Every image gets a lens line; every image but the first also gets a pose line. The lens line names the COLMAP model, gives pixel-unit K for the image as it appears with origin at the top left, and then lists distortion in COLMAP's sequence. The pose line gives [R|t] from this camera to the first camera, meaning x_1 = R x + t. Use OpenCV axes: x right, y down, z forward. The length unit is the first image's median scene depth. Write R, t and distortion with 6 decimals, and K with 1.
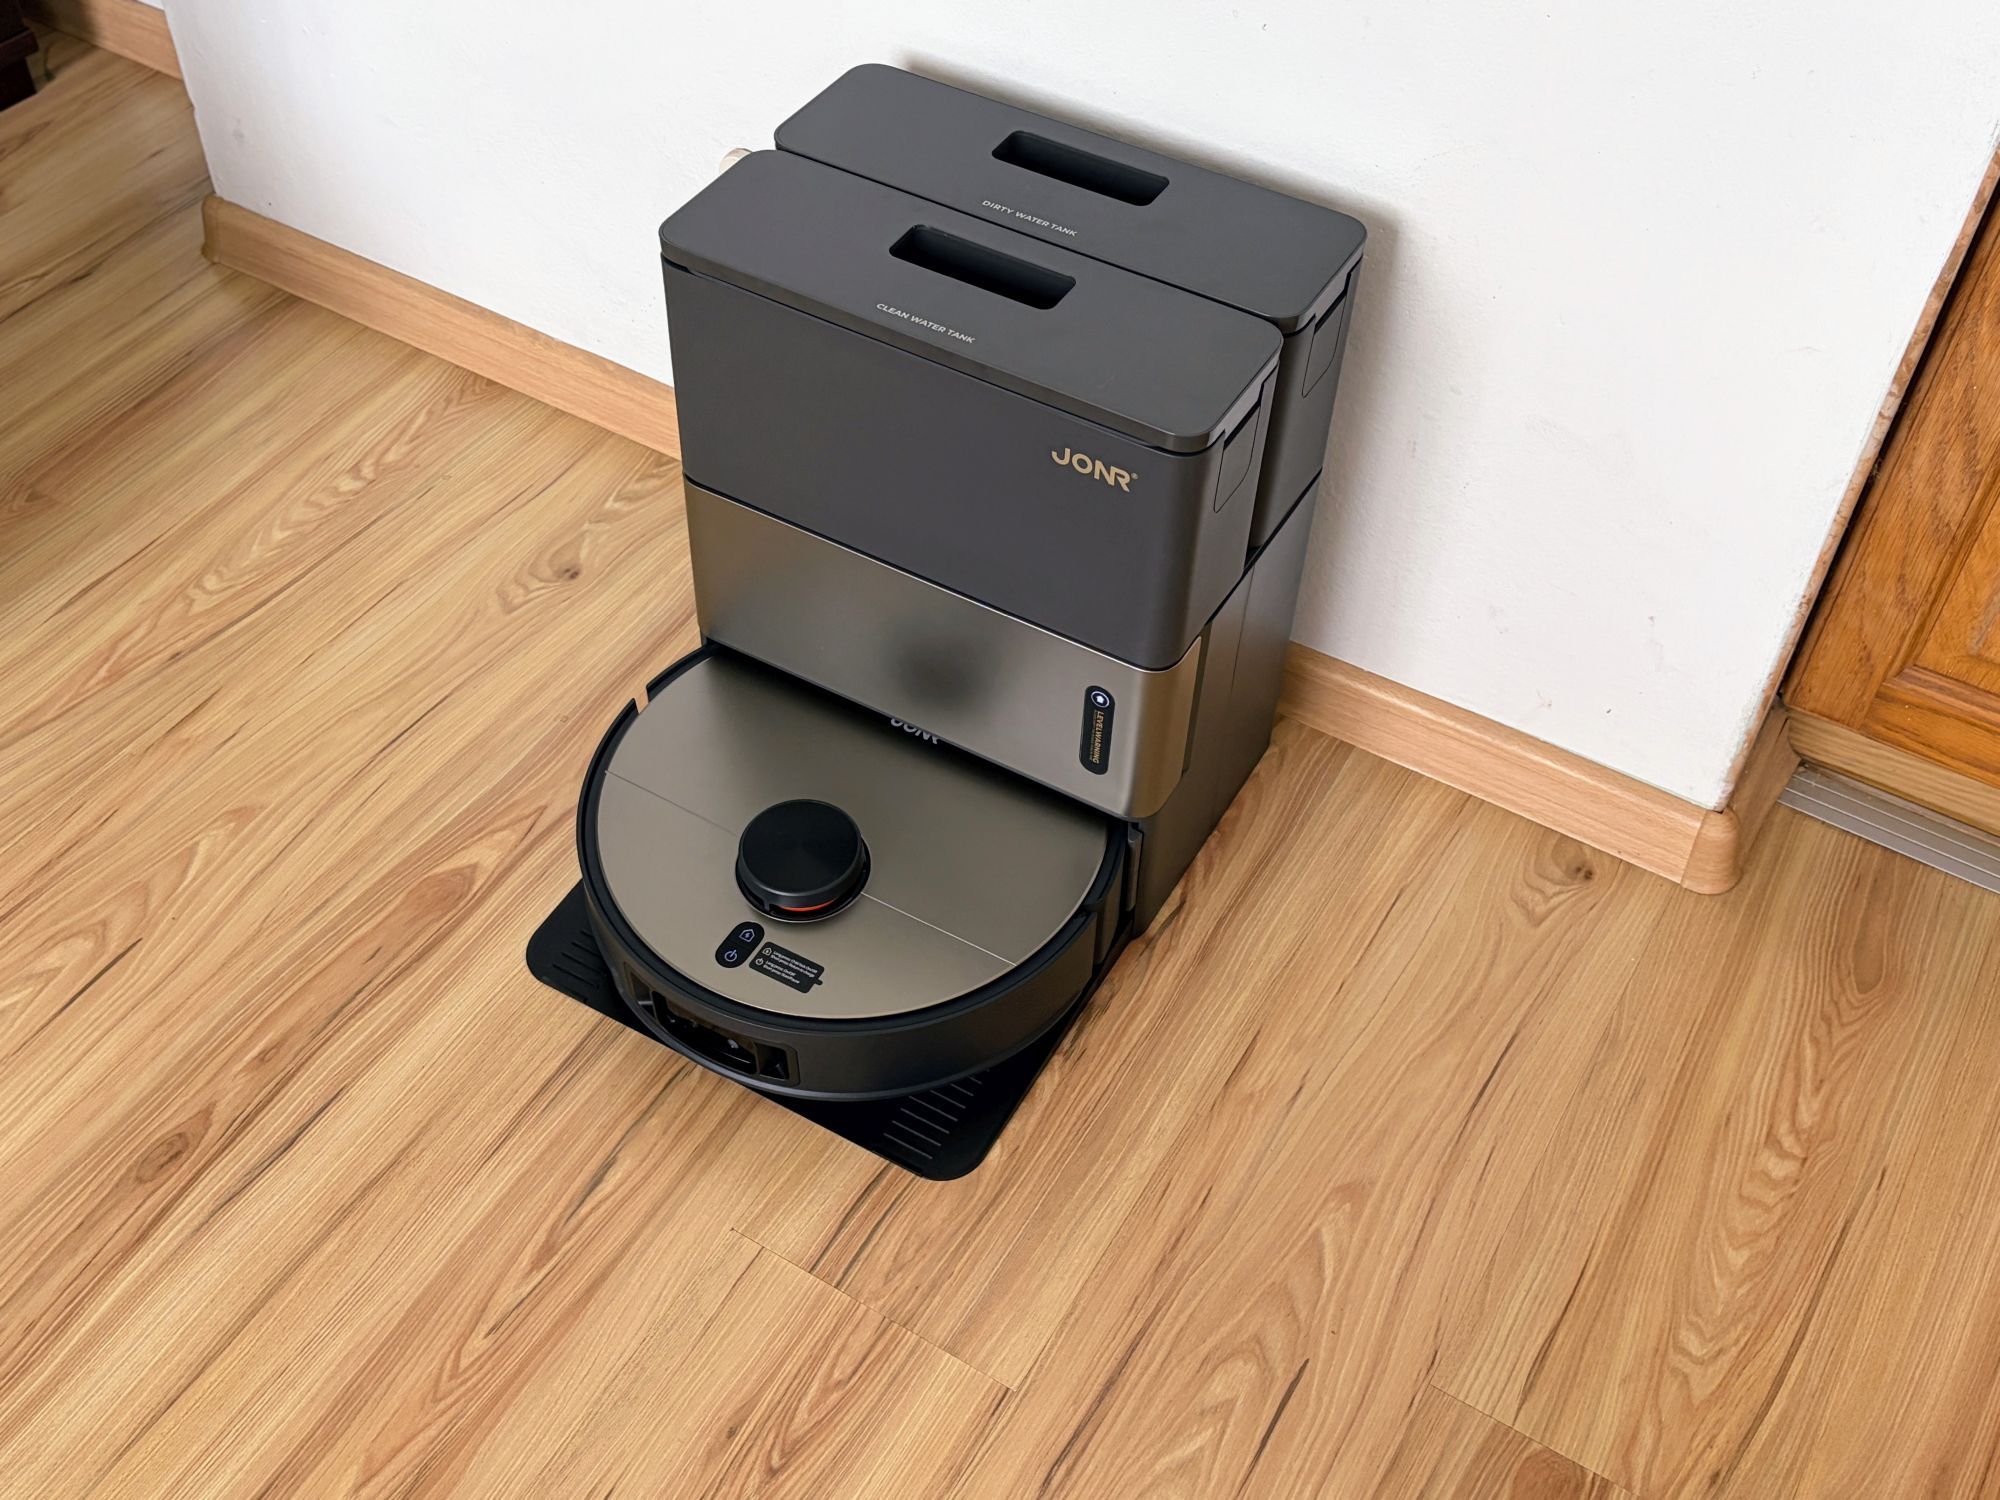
lens RADIAL K [[2149.8, 0, 1000.0], [0, 2149.8, 750.0], [0, 0, 1]] dist [0.023631, 0.010193]
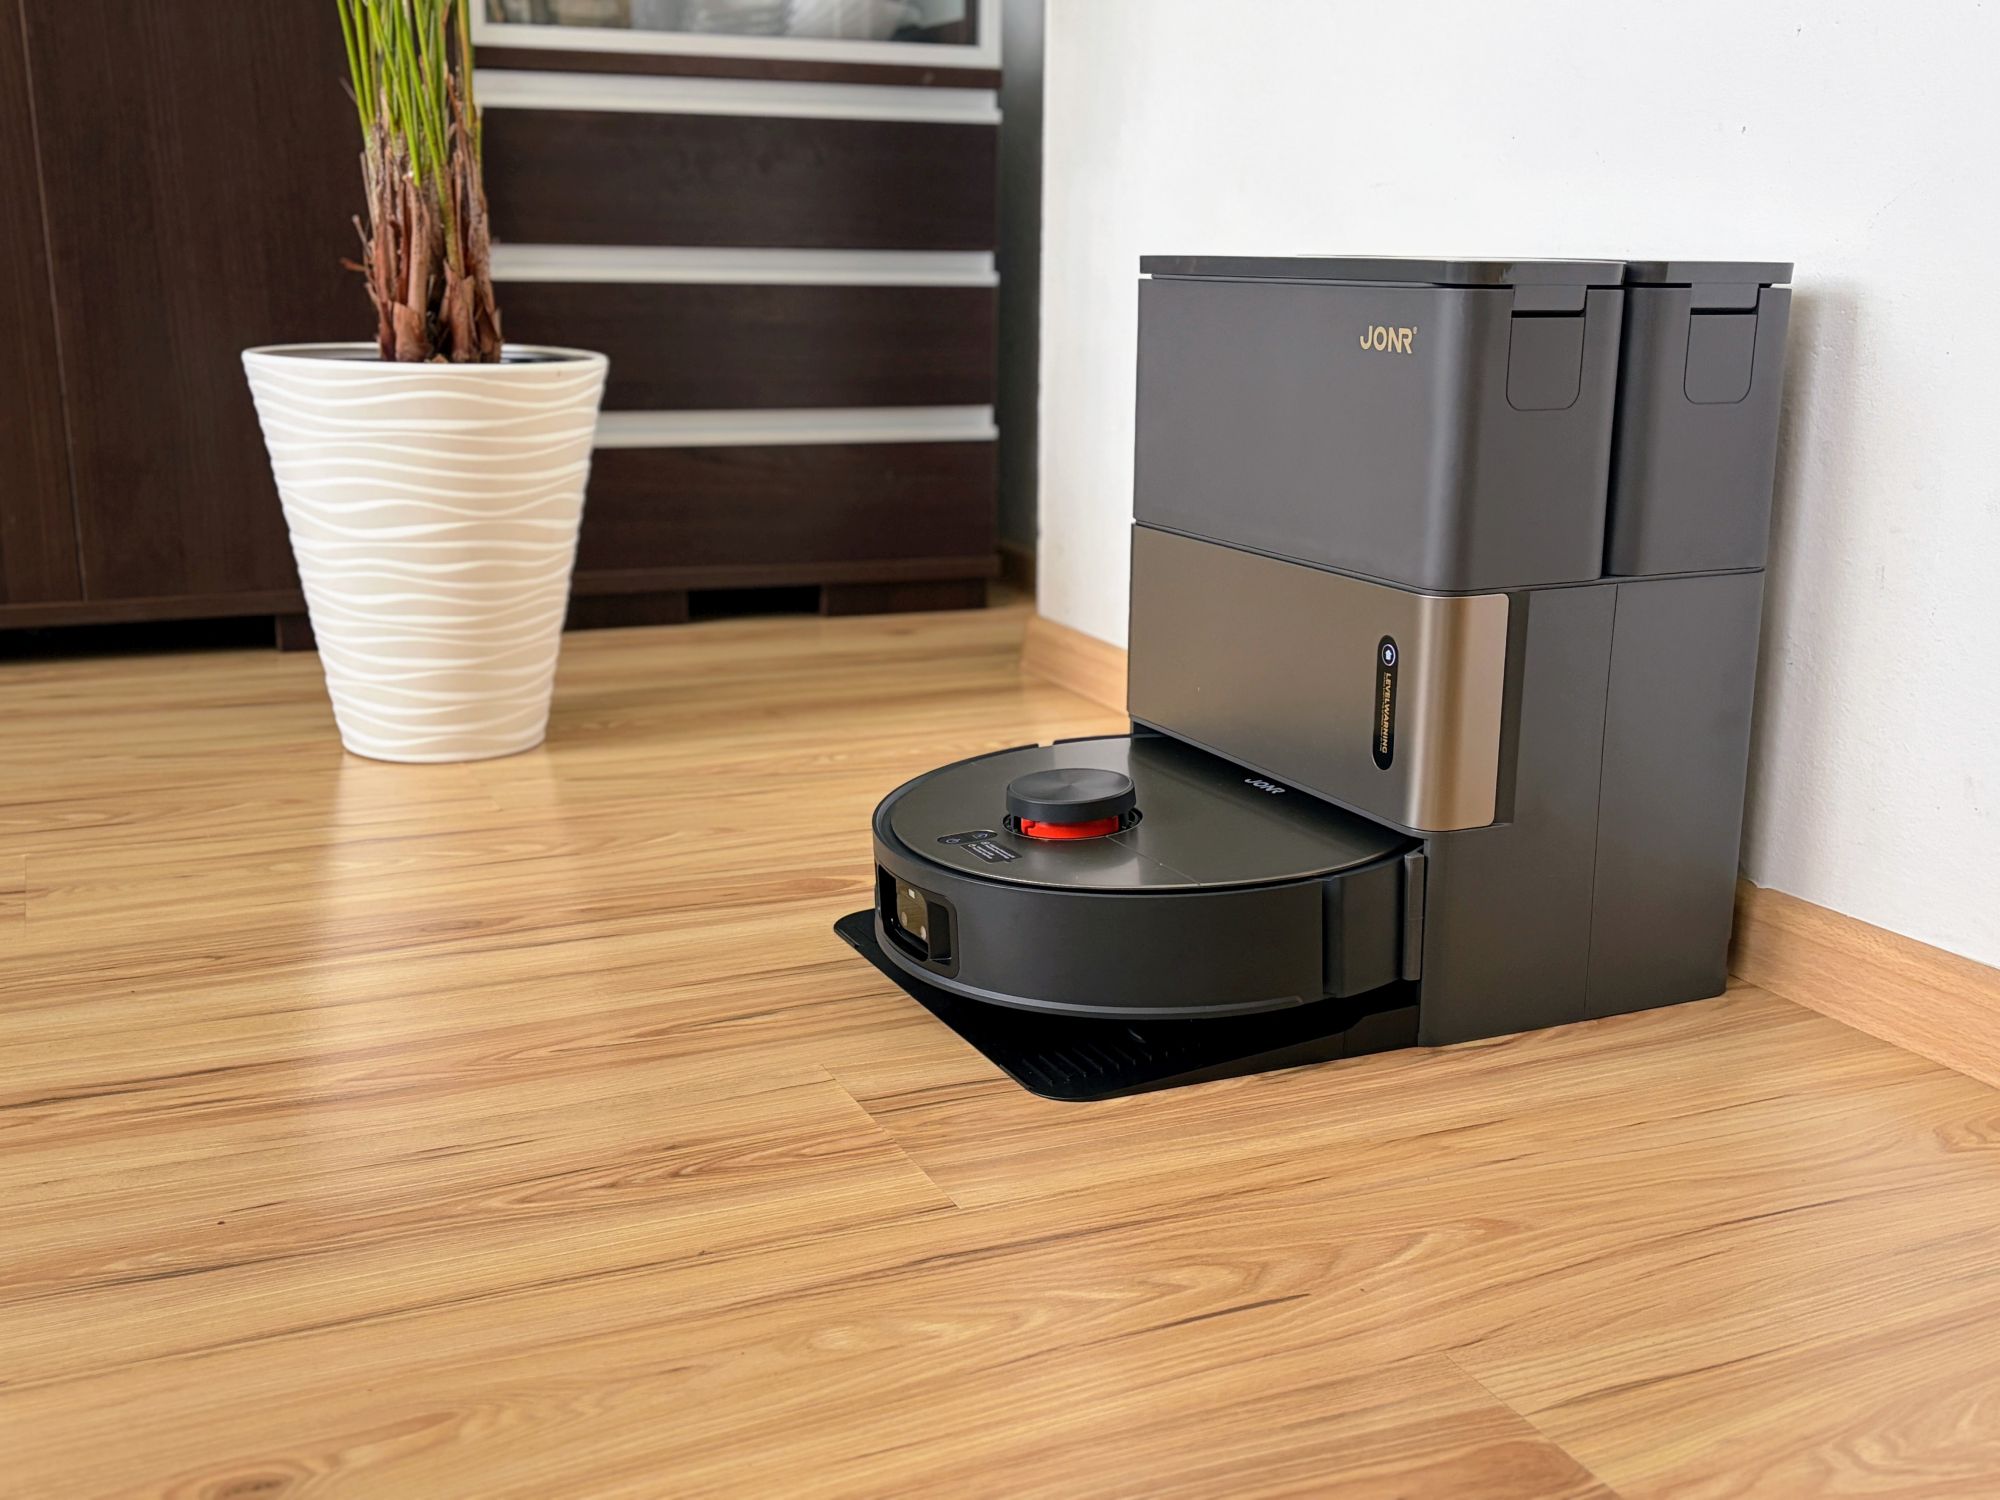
lens RADIAL K [[2148.9, 0, 1000.0], [0, 2148.9, 750.0], [0, 0, 1]] dist [0.192483, -0.529140]
pose [[0.814990, 0.107368, -0.569441, 0.438704], [-0.410100, 0.801138, -0.435886, 0.476505], [0.409400, 0.588771, 0.696951, 0.306099]]
